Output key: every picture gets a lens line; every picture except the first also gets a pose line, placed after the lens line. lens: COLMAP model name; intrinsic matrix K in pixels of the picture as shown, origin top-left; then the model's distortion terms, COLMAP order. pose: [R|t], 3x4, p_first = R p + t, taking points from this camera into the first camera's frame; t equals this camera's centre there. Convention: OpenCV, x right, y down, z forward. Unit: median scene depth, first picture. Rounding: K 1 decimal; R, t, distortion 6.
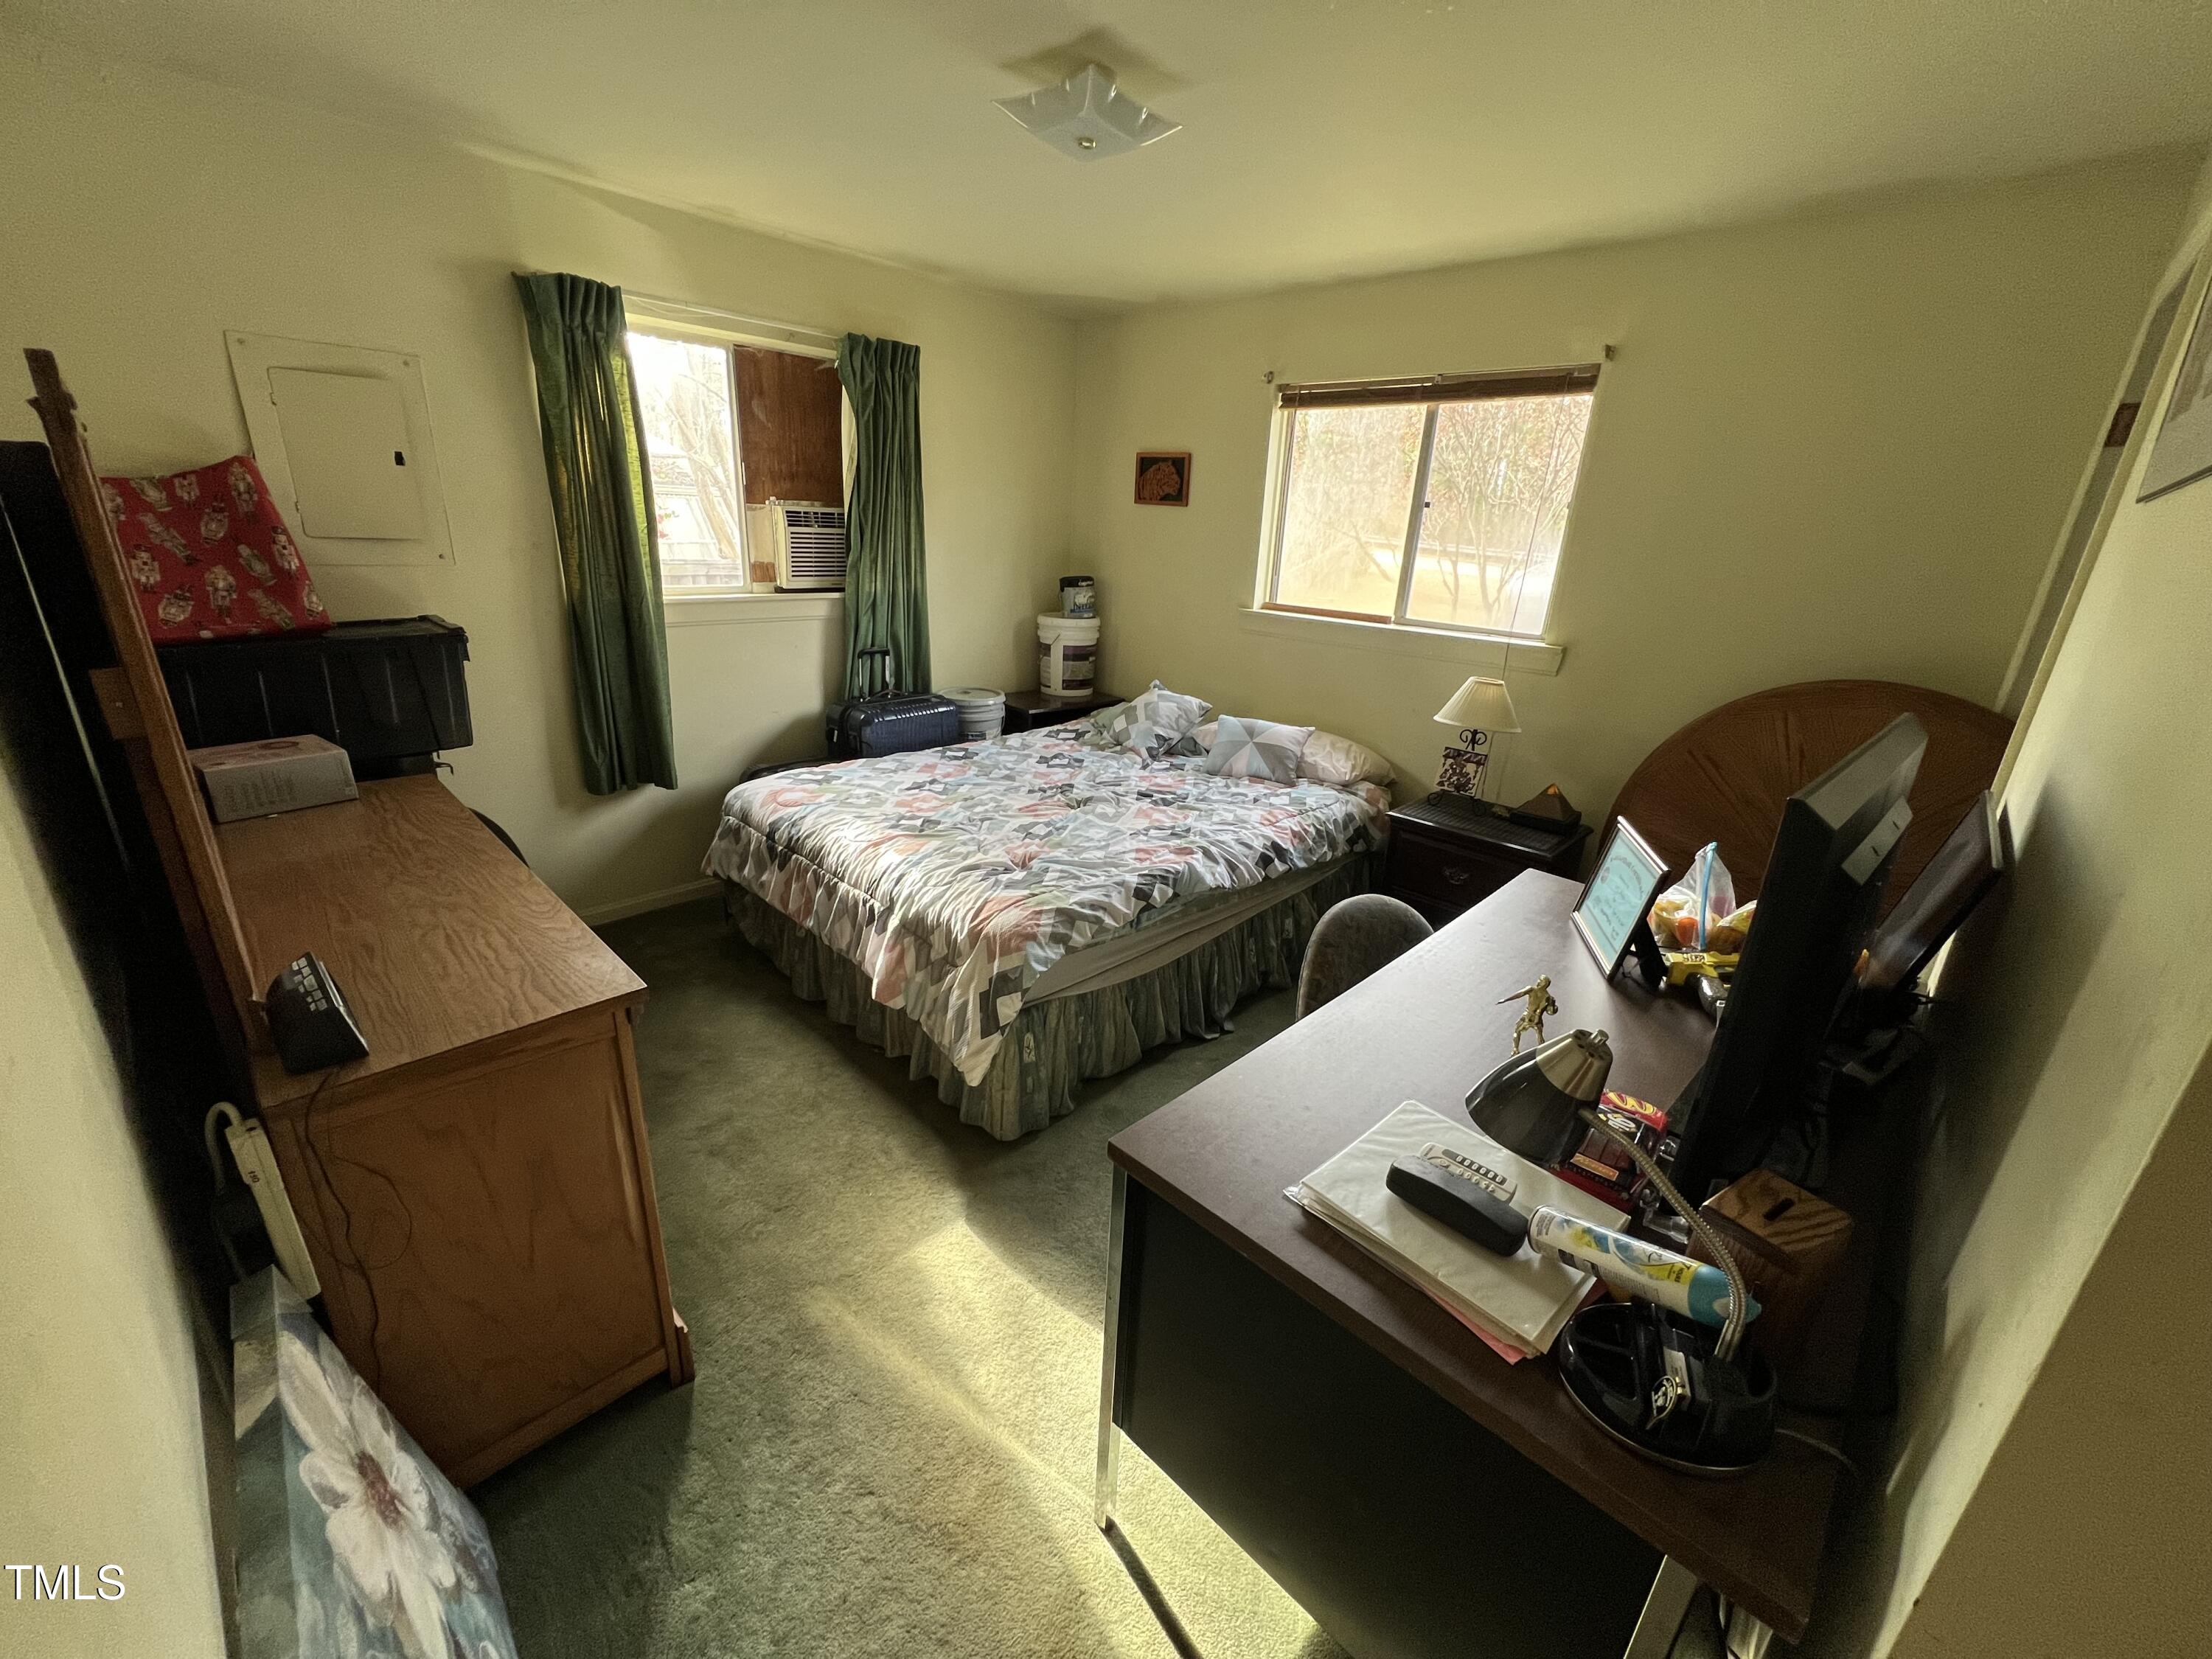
lens RADIAL K [[882.6, 0, 1104.0], [0, 882.6, 826.2], [0, 0, 1]] dist [-0.002071, -0.000541]
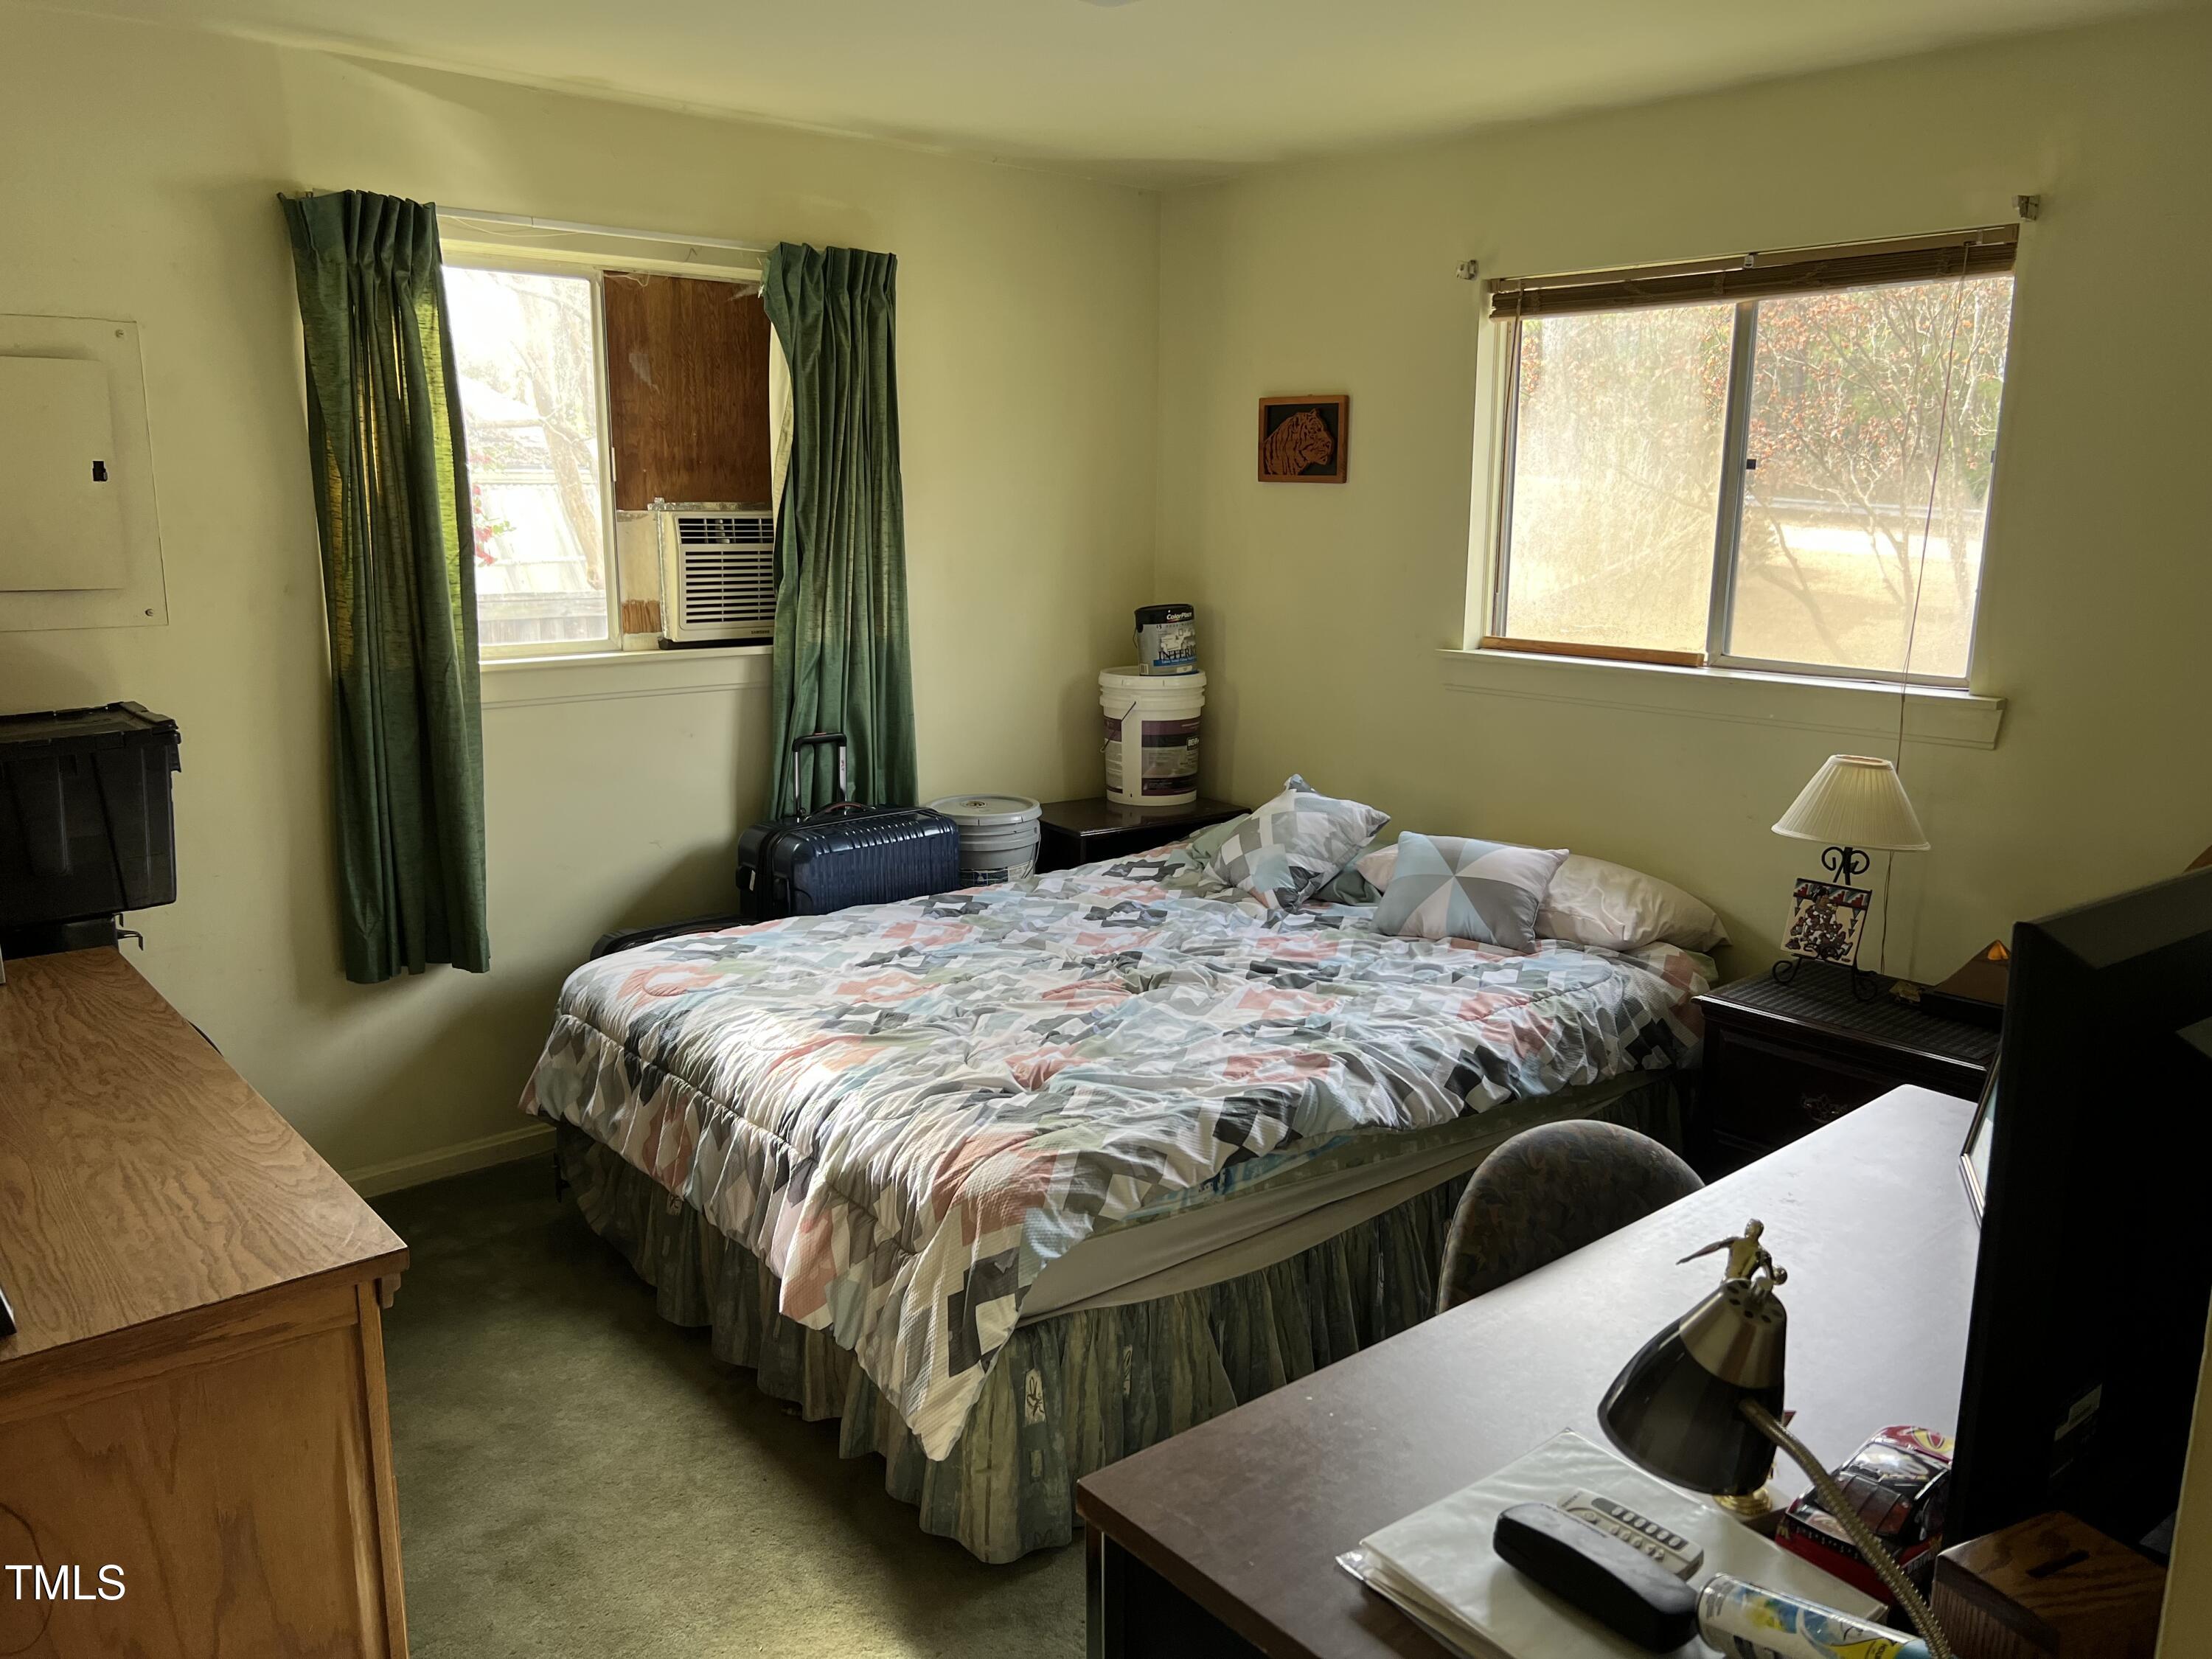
lens RADIAL K [[1664.7, 0, 1123.1], [0, 1664.7, 820.7], [0, 0, 1]] dist [0.053939, -0.061428]
pose [[0.994827, -0.021932, -0.099191, 0.073921], [0.007914, 0.990182, -0.139562, 0.021996], [0.101278, 0.138055, 0.985233, -0.115996]]
